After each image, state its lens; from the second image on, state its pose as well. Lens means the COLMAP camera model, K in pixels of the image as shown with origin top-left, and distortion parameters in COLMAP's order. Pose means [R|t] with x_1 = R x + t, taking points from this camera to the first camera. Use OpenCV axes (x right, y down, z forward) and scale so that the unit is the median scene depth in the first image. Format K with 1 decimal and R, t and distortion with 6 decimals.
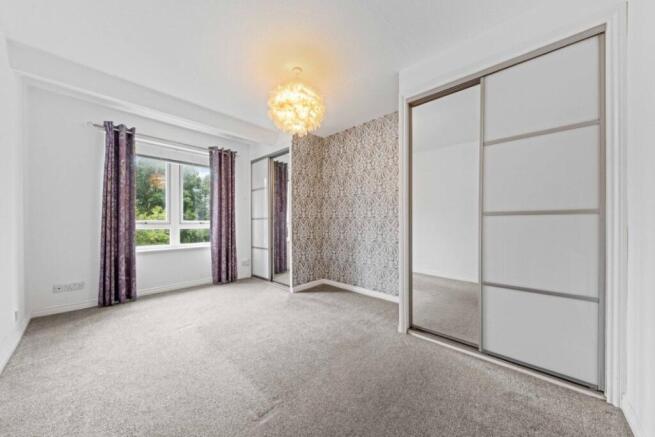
lens RADIAL K [[224.1, 0, 326.9], [0, 224.1, 223.9], [0, 0, 1]] dist [-0.002892, -0.000256]
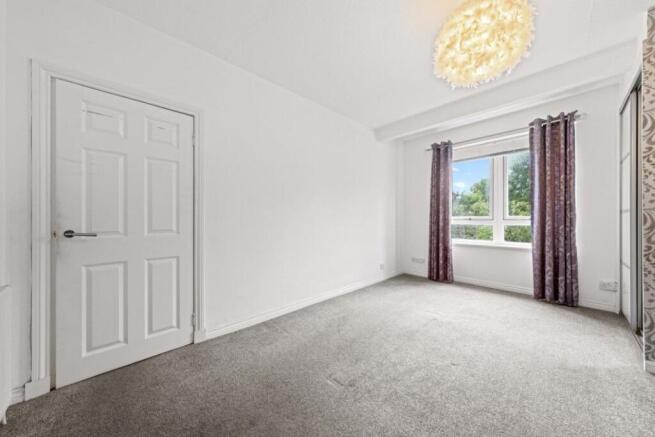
lens RADIAL K [[224.1, 0, 333.2], [0, 224.1, 217.9], [0, 0, 1]] dist [-0.002892, -0.000256]
pose [[-0.046977, -0.002420, -0.998893, 0.305909], [-0.001152, 0.999997, -0.002368, -0.005164], [0.998895, 0.001040, -0.046980, 0.345614]]
